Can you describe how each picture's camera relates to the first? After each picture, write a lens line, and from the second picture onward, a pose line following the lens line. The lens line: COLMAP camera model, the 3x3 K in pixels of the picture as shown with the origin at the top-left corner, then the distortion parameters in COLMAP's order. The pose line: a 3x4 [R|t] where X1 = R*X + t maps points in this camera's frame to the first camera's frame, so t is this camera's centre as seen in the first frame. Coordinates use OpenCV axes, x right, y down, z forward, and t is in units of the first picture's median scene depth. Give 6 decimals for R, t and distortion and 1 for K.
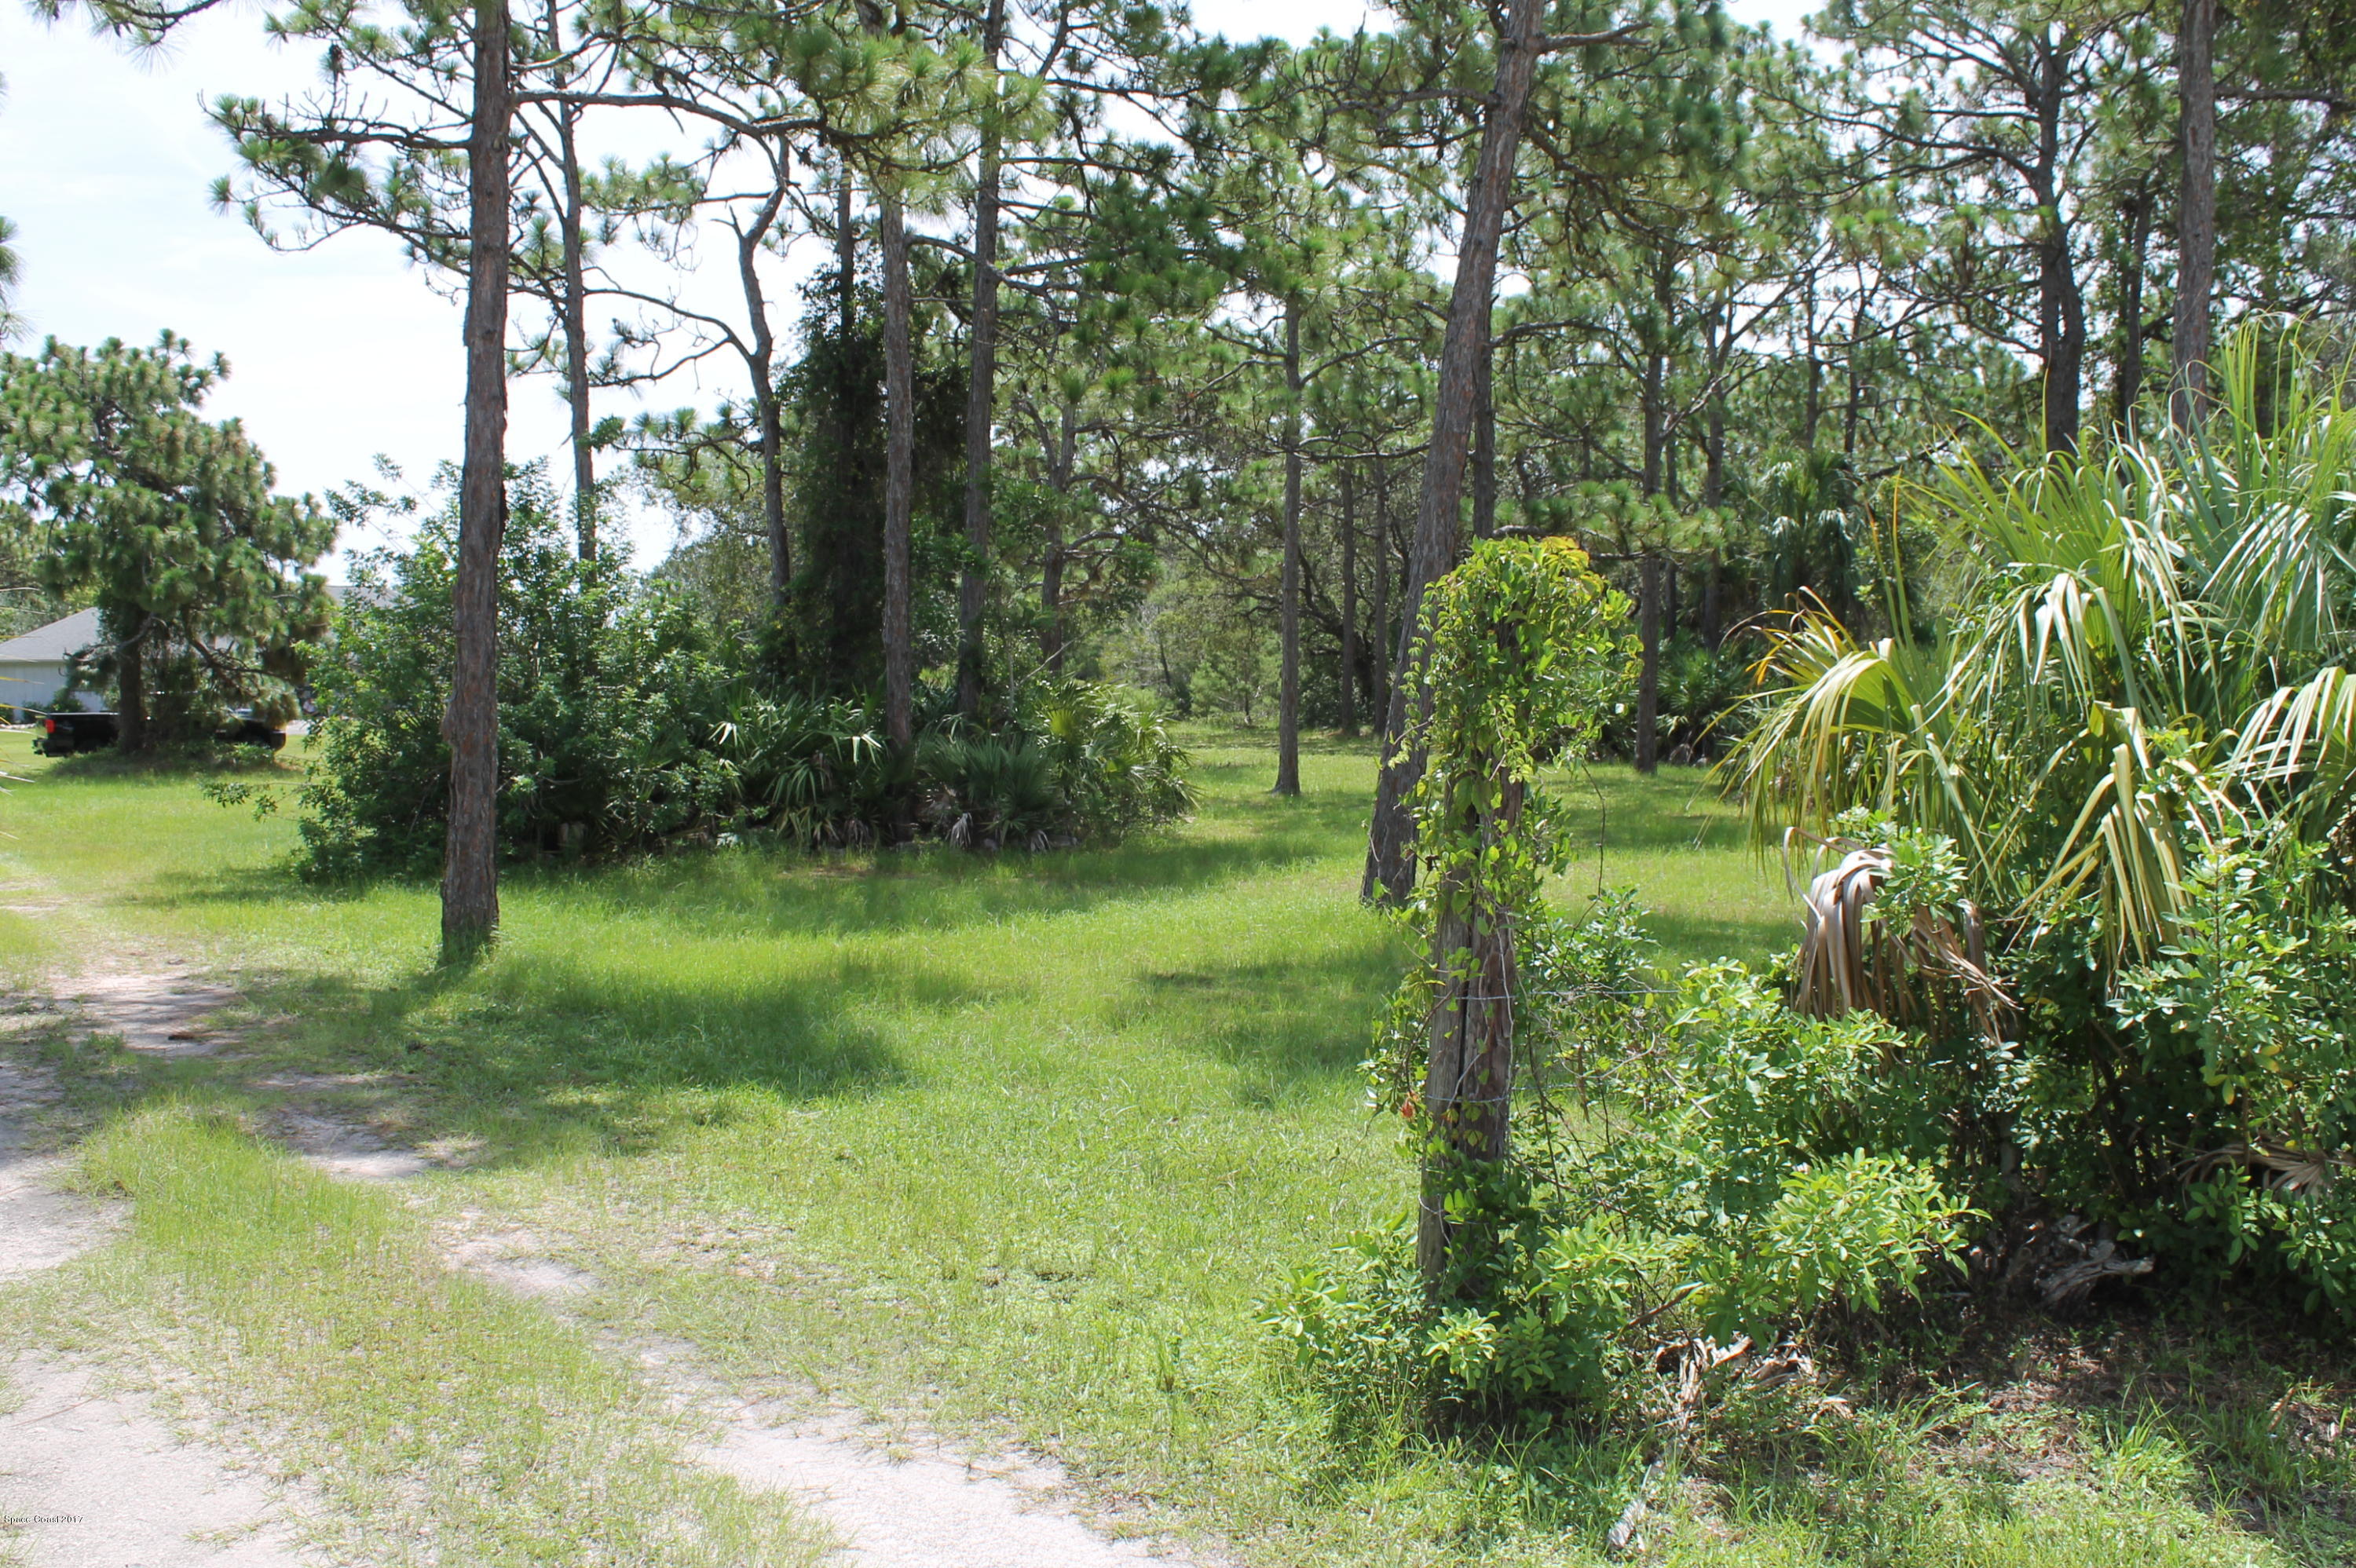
lens RADIAL K [[2223.1, 0, 1181.0], [0, 2223.1, 761.6], [0, 0, 1]] dist [-0.152732, 0.159469]
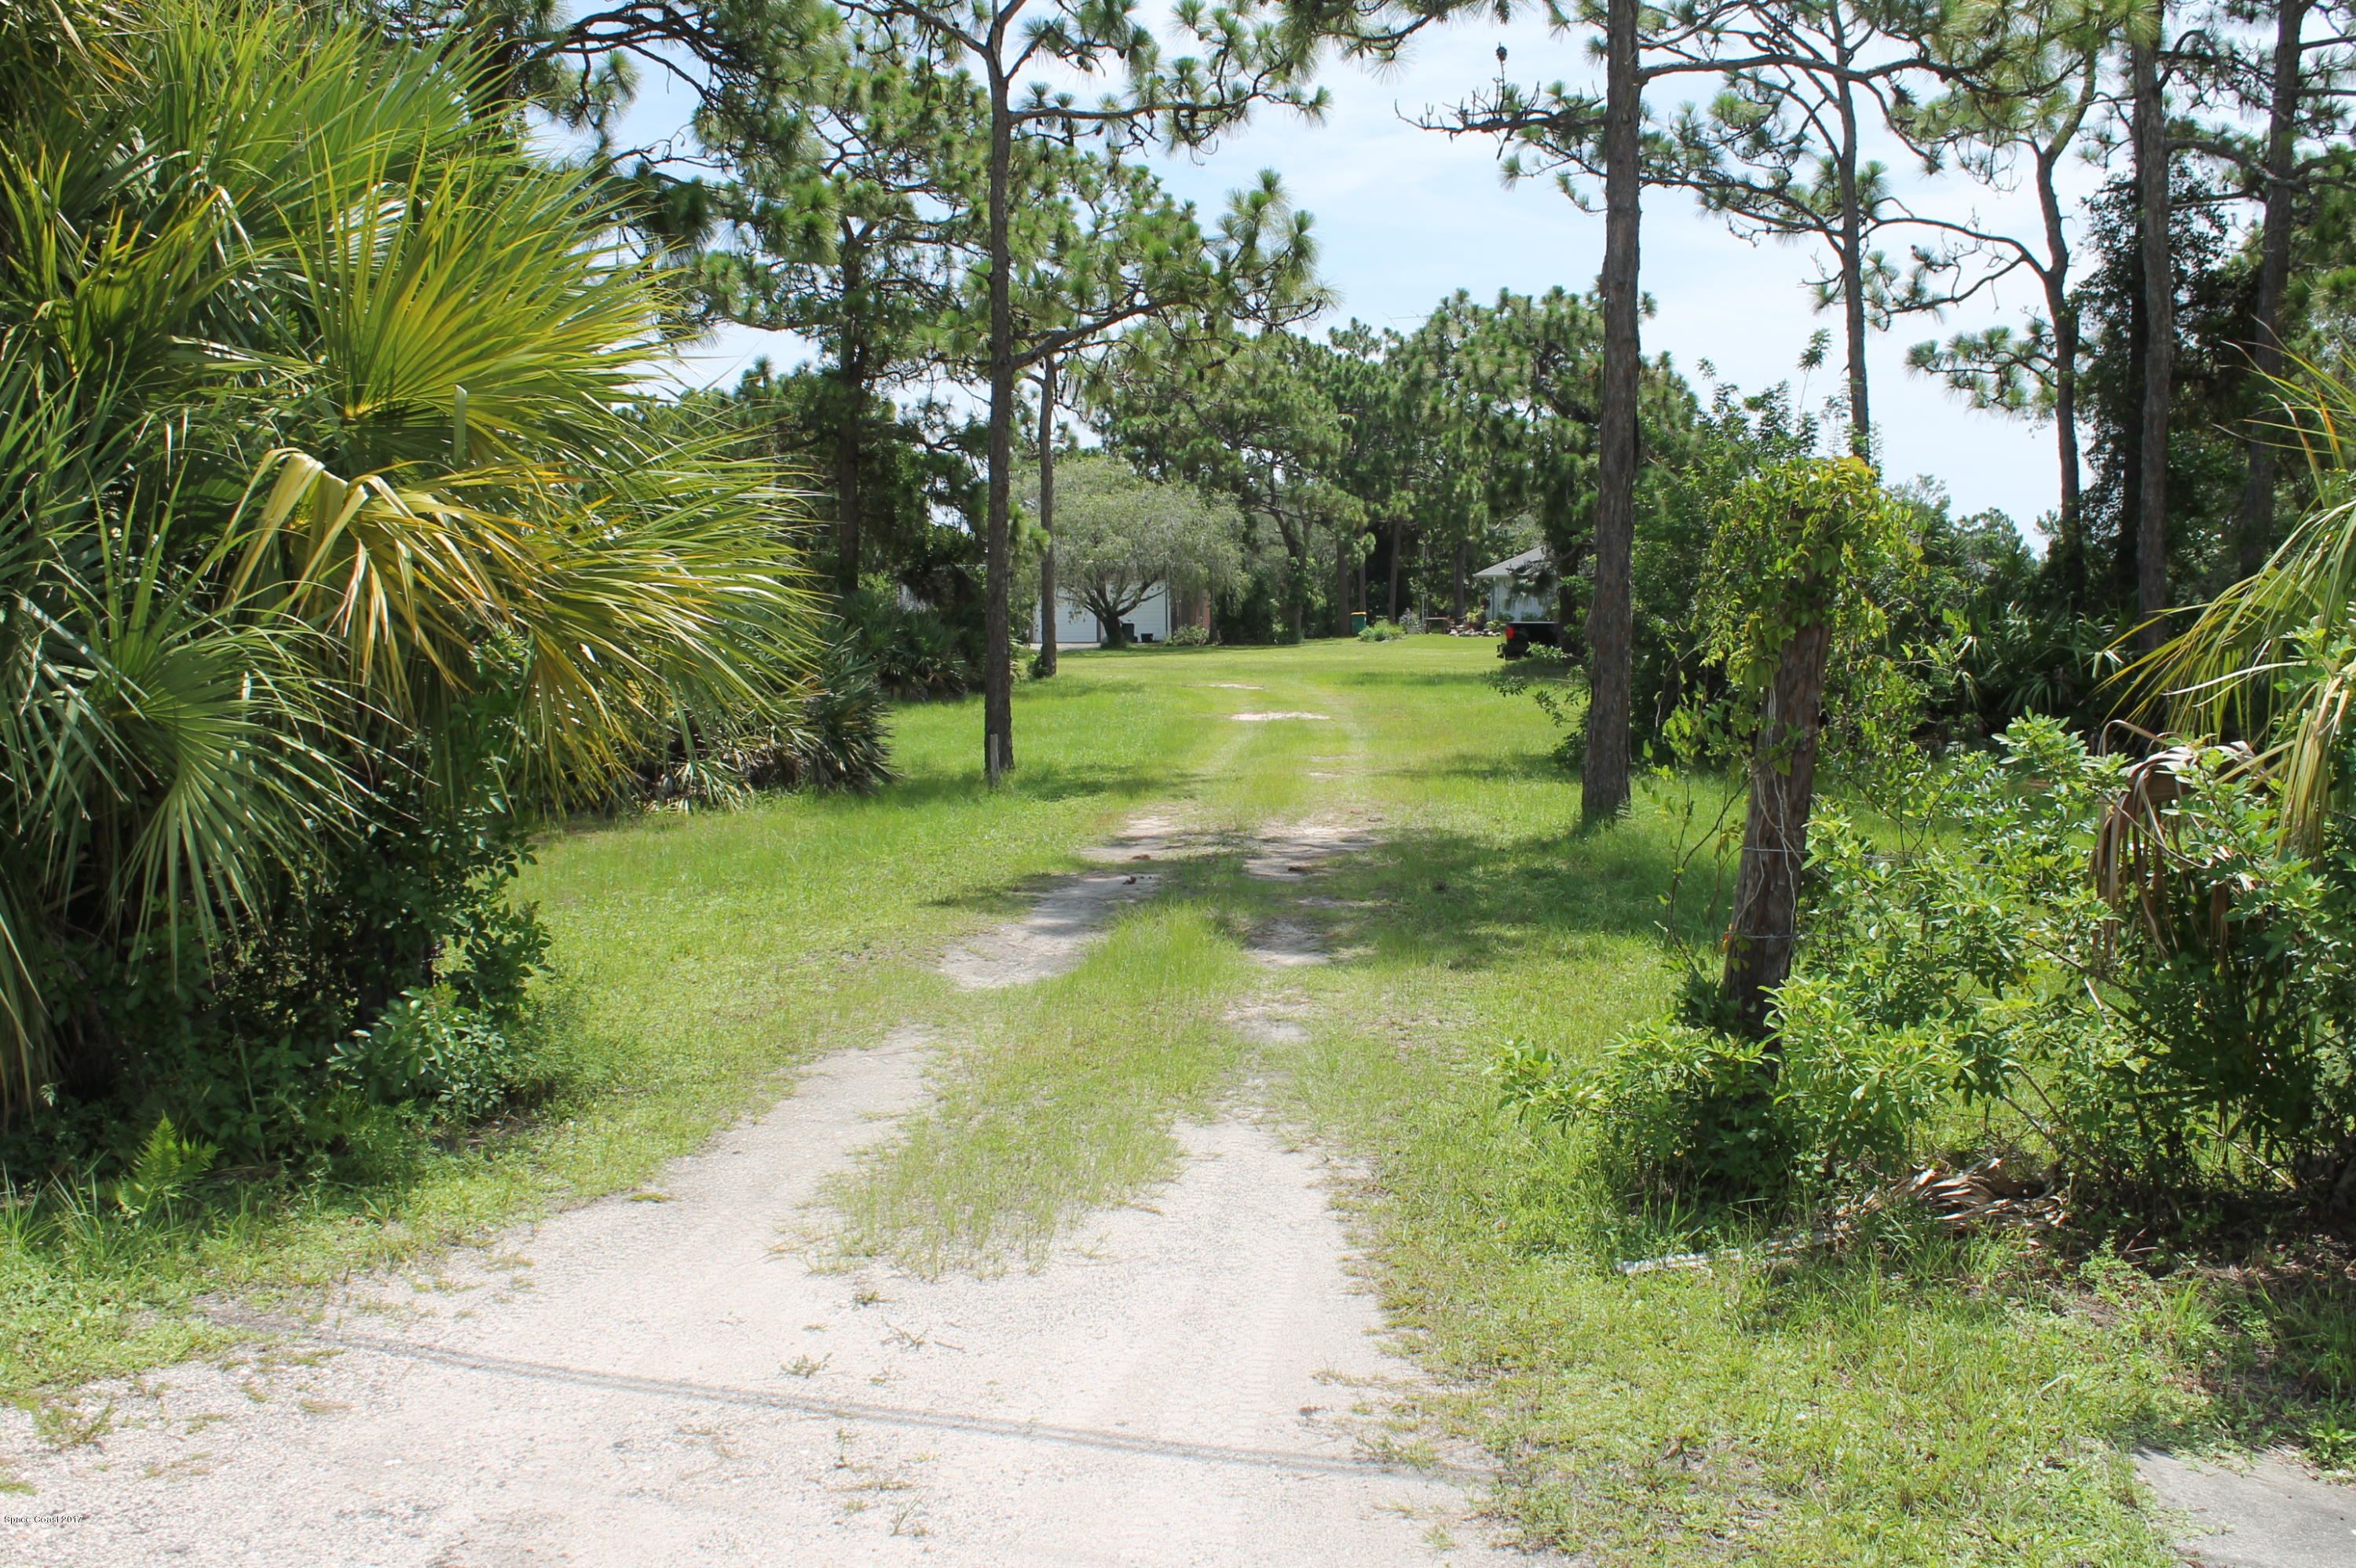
lens RADIAL K [[2217.8, 0, 1182.6], [0, 2217.8, 782.9], [0, 0, 1]] dist [-0.155181, 0.154490]
pose [[0.777567, 0.055101, -0.626381, 0.134312], [-0.025449, 0.998095, 0.056209, 0.002702], [0.628285, -0.027765, 0.777488, -0.021142]]
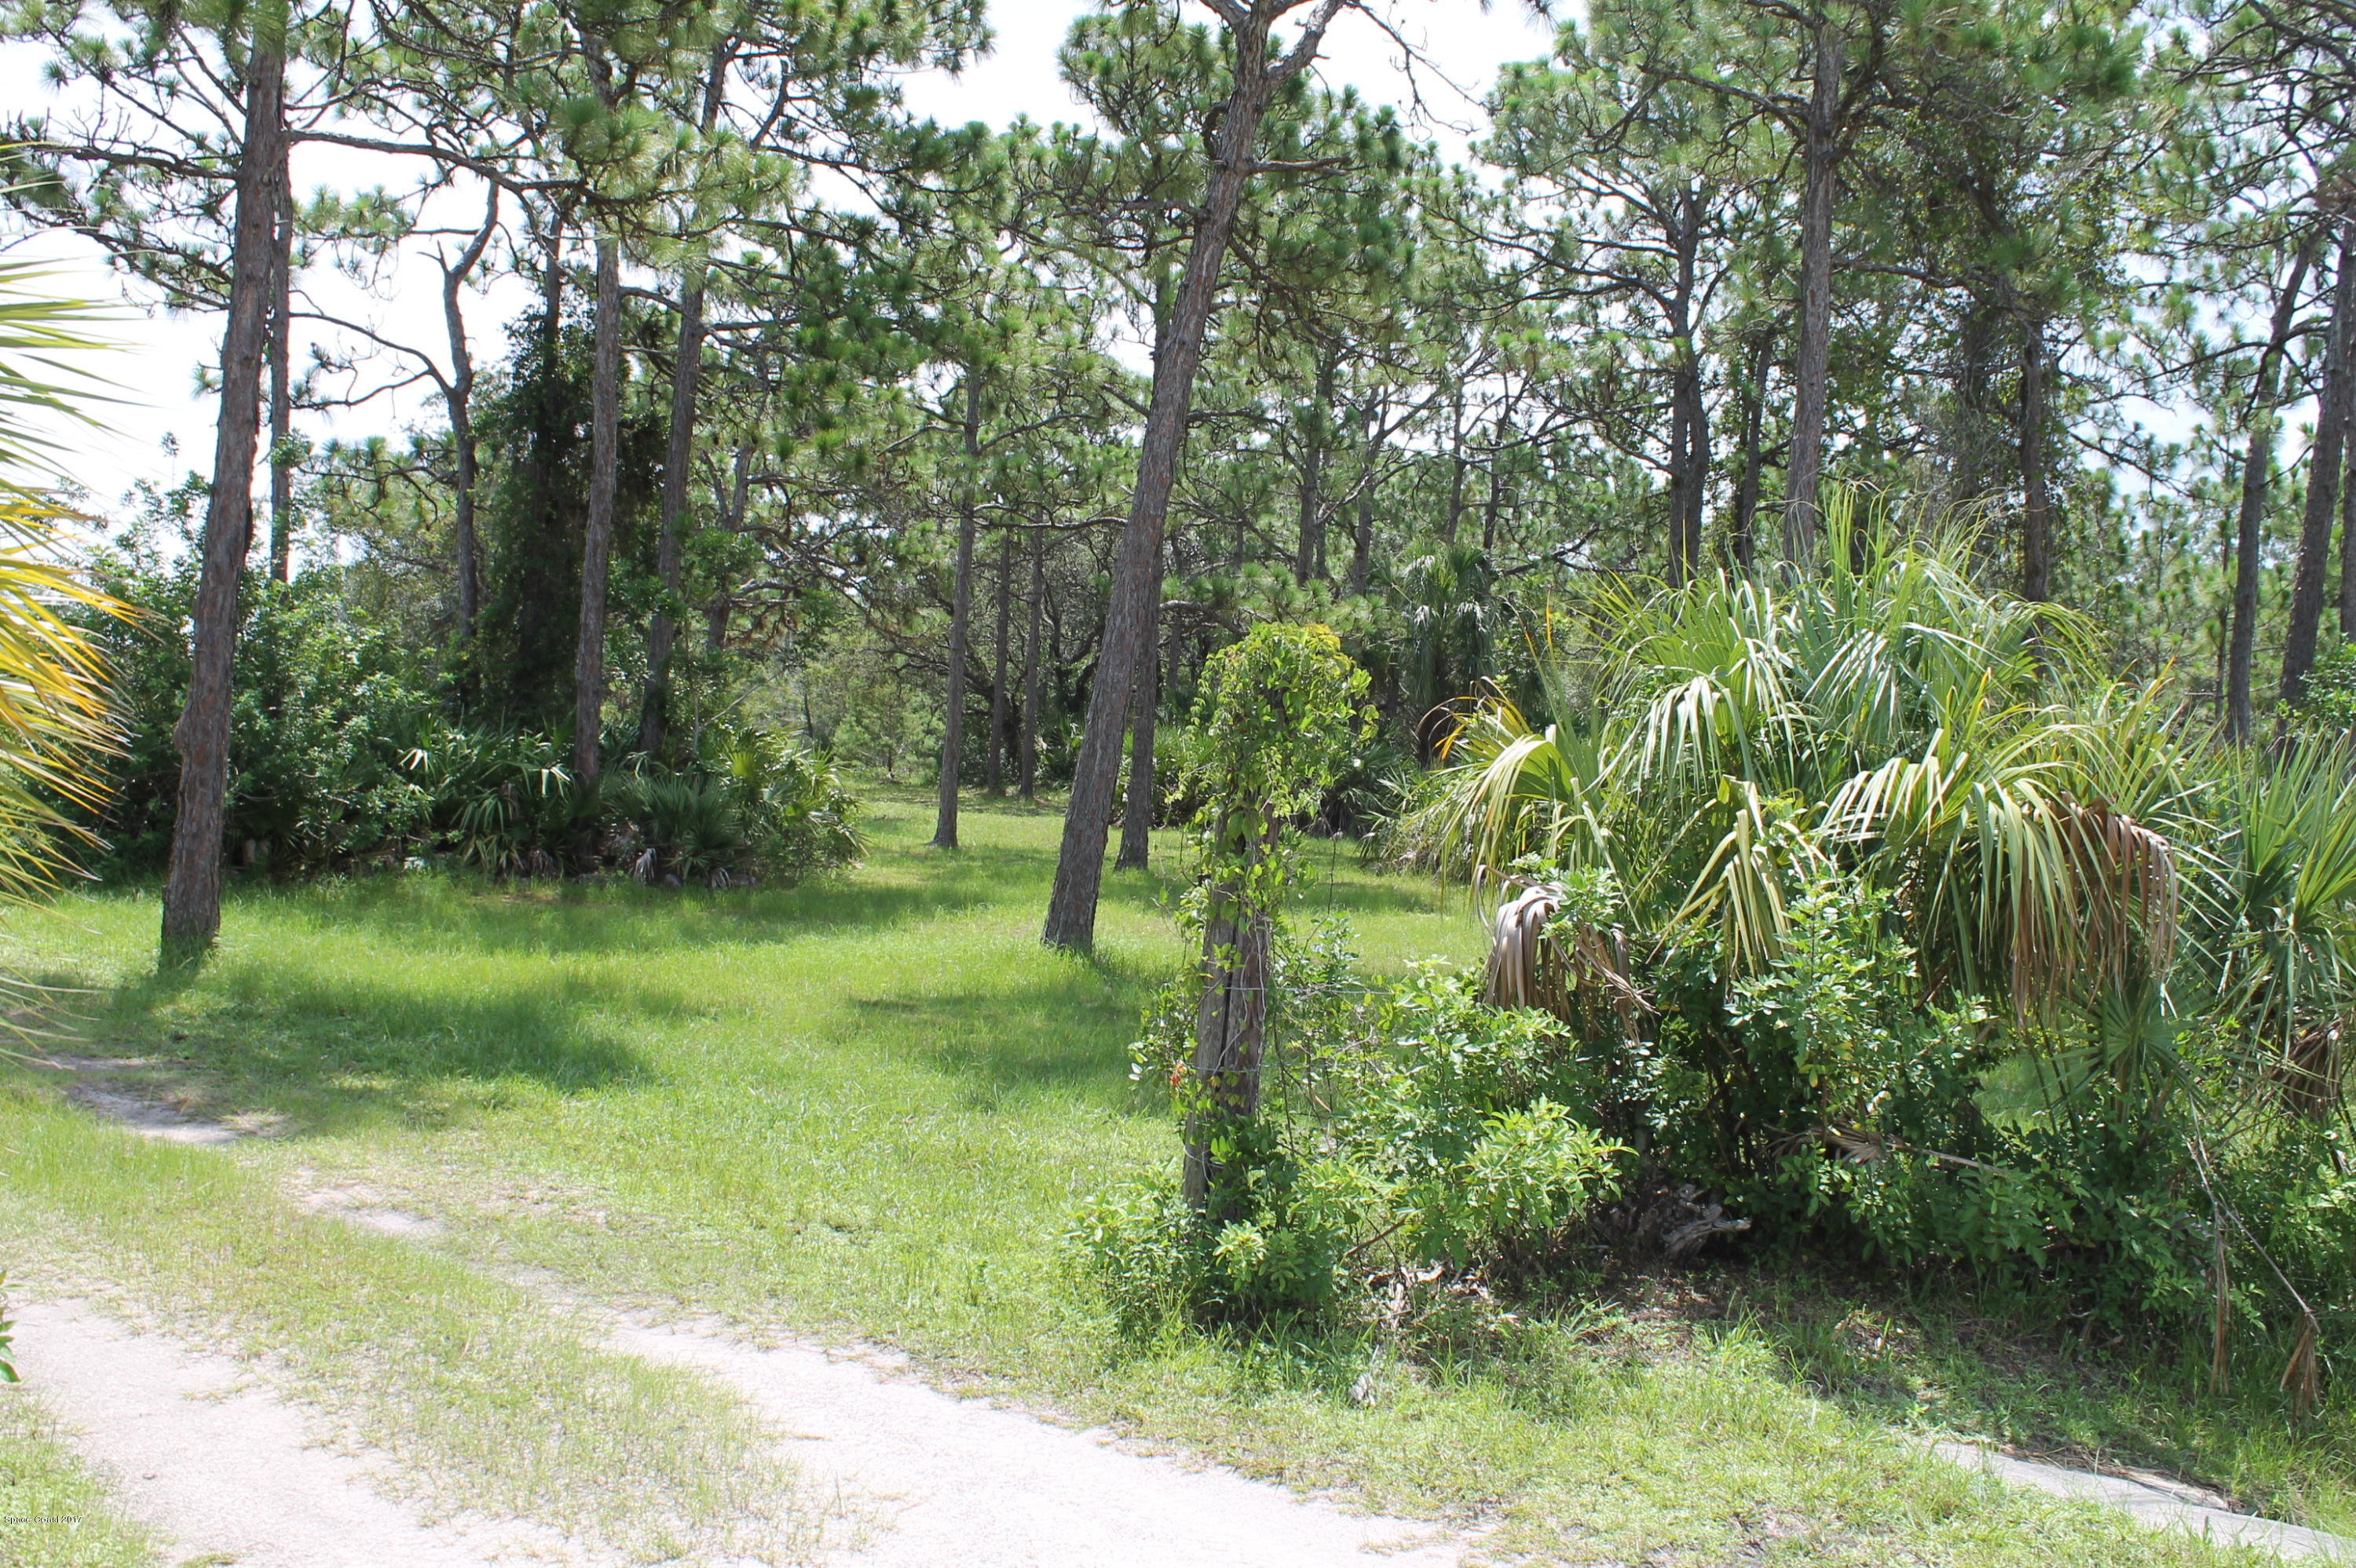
lens RADIAL K [[2223.1, 0, 1181.0], [0, 2223.1, 761.6], [0, 0, 1]] dist [-0.152732, 0.159469]
pose [[0.984939, 0.050126, 0.165479, -0.022345], [-0.045409, 0.998450, -0.032167, 0.004085], [-0.166835, 0.024168, 0.985689, -0.046275]]
